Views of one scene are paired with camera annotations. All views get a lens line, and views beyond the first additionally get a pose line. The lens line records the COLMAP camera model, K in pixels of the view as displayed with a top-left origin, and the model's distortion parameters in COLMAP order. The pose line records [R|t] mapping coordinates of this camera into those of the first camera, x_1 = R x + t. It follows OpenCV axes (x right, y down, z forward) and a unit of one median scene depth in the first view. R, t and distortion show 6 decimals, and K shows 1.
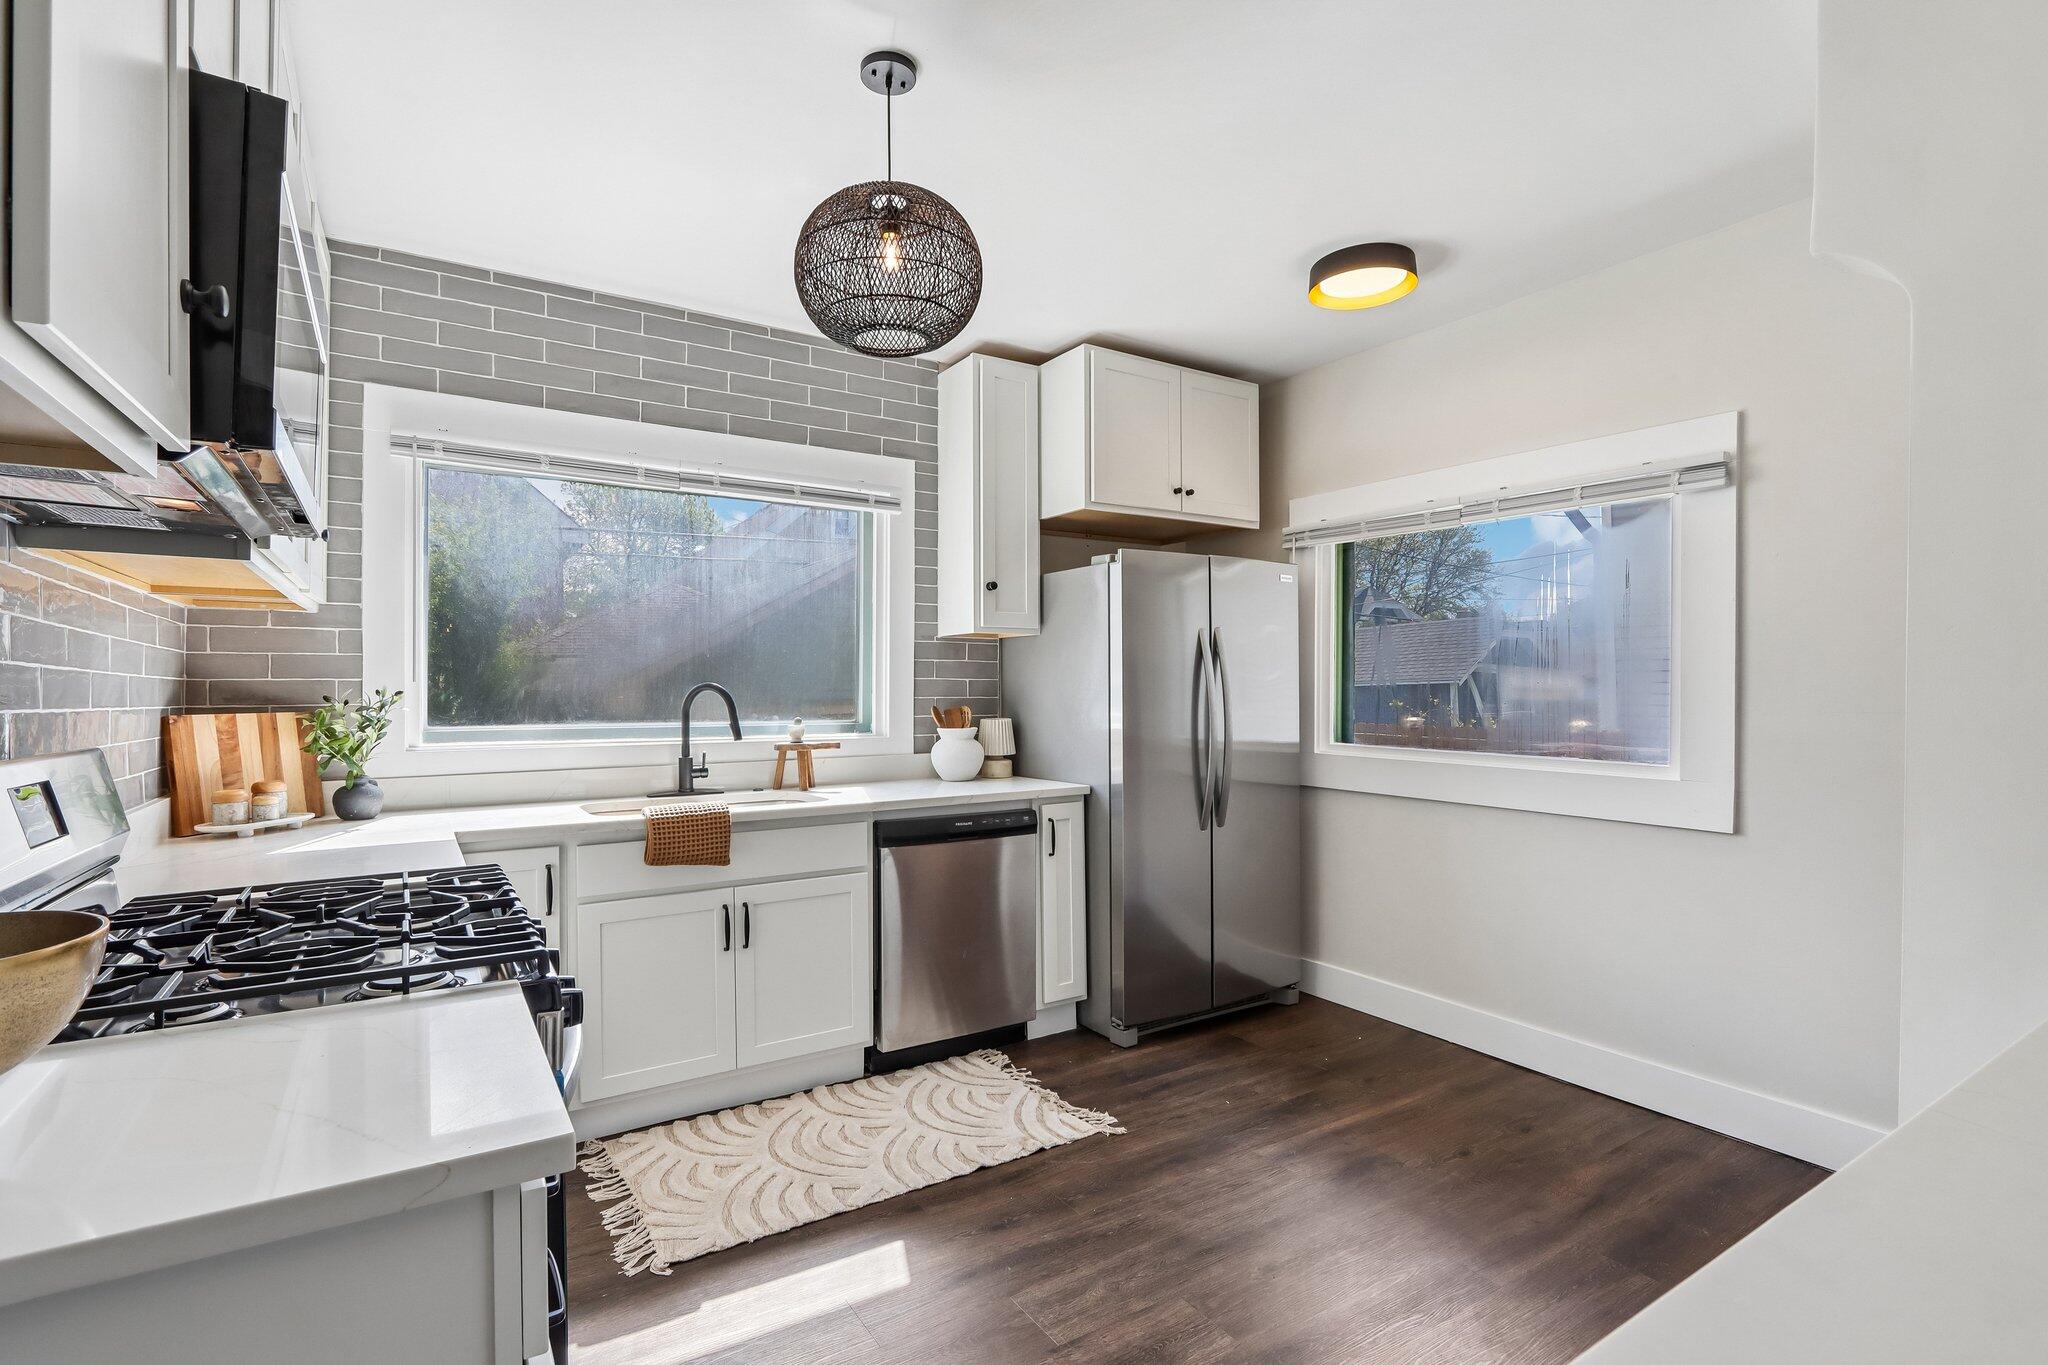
lens RADIAL K [[966.9, 0, 1012.9], [0, 966.9, 684.8], [0, 0, 1]] dist [-0.019689, 0.002294]
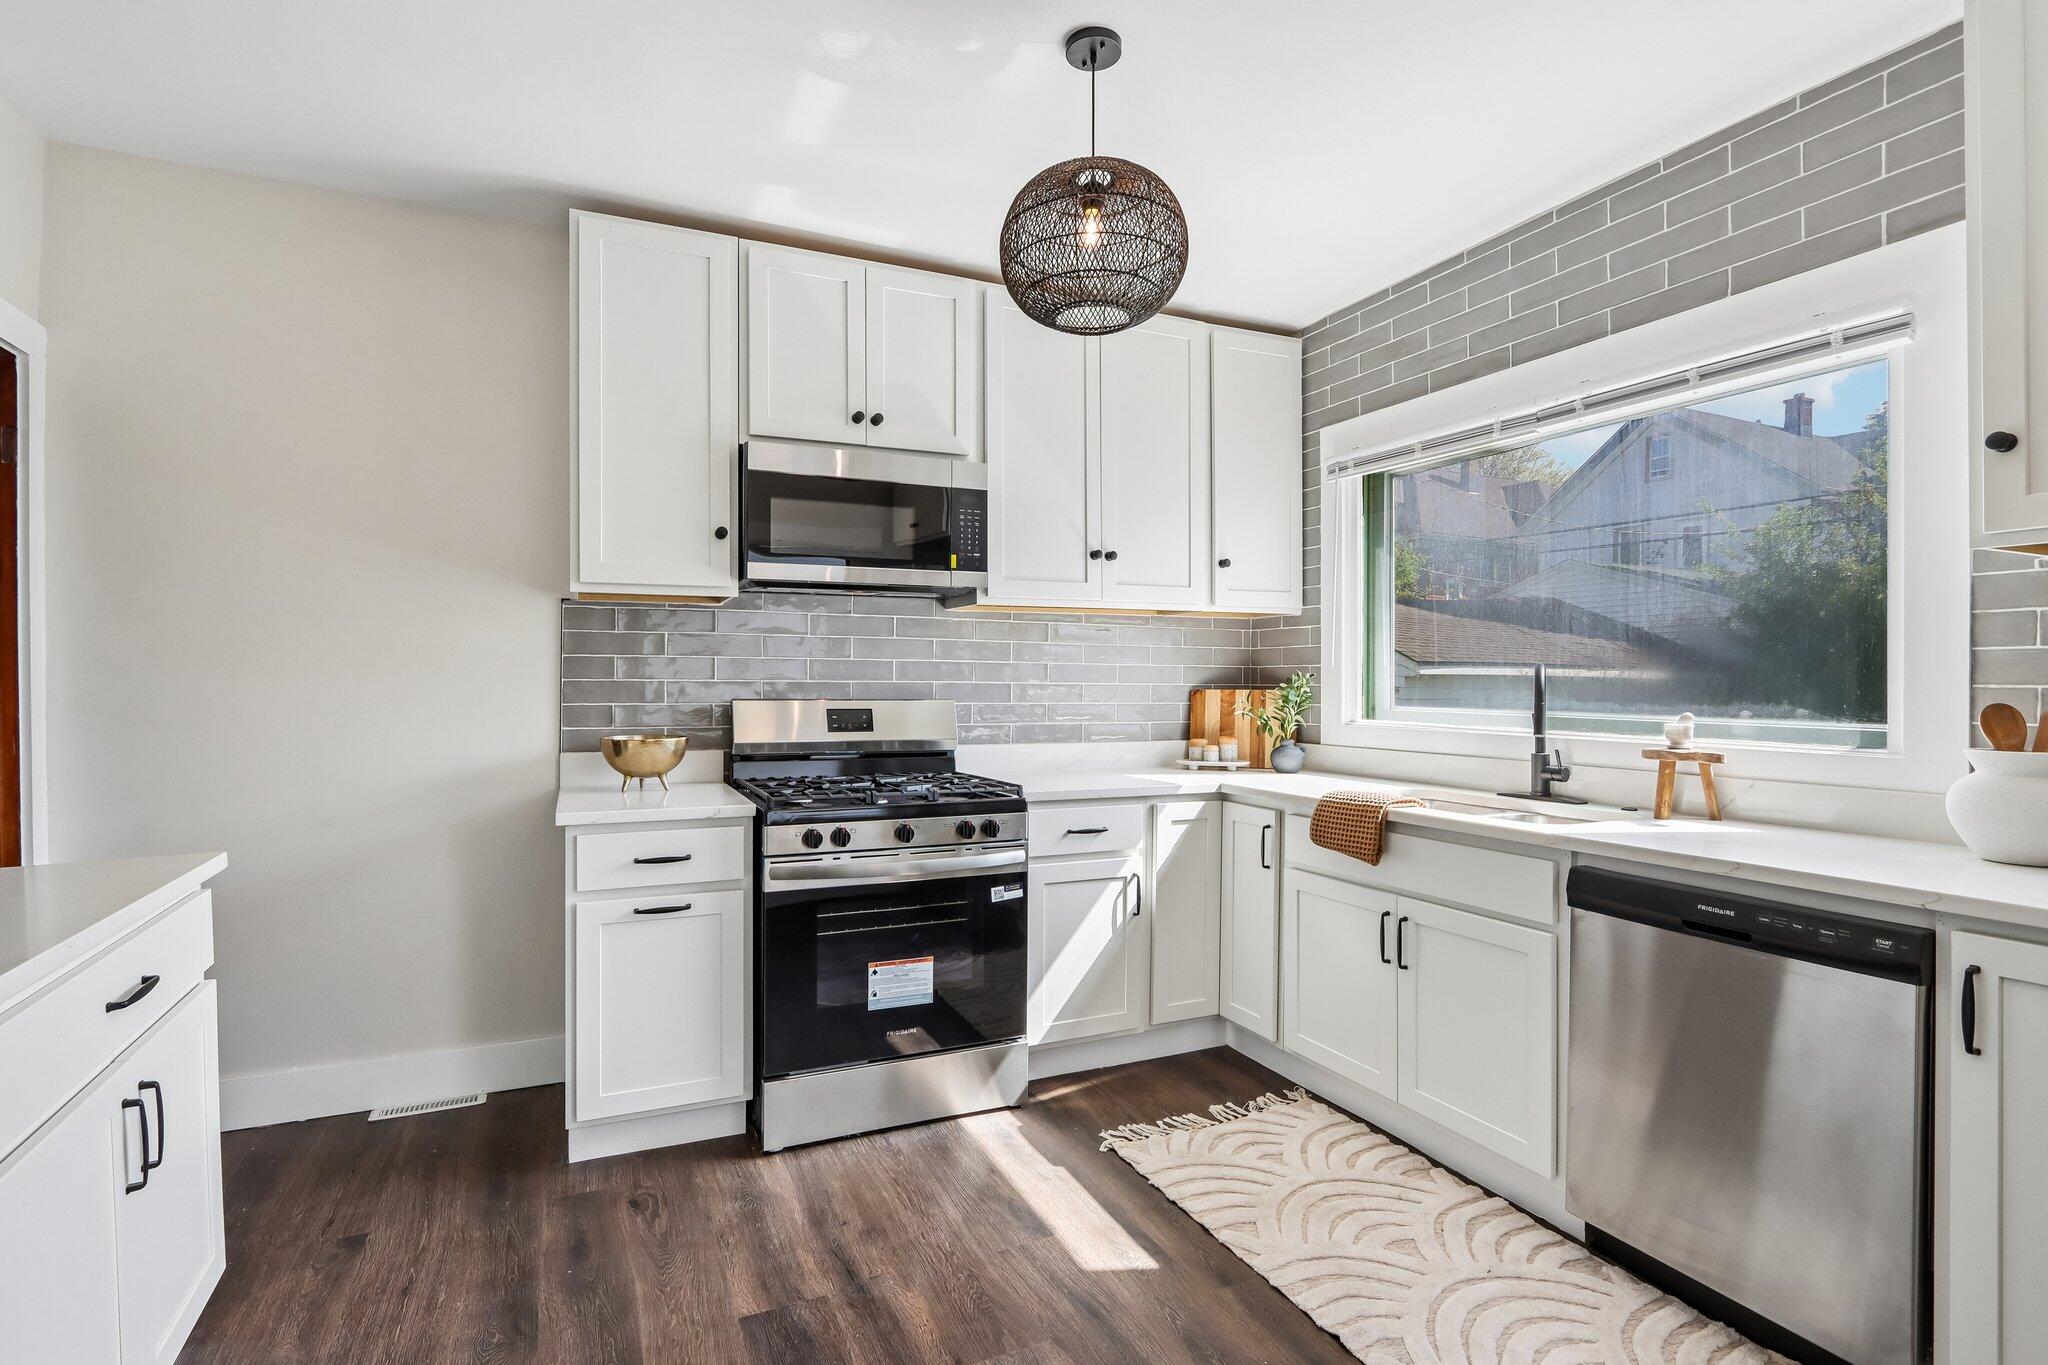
lens RADIAL K [[966.9, 0, 1009.7], [0, 966.9, 680.4], [0, 0, 1]] dist [-0.019689, 0.002294]
pose [[-0.152274, 0.000527, -0.988338, 0.631583], [0.000153, 1.000000, 0.000510, 0.013877], [0.988338, -0.000073, -0.152274, 0.782325]]
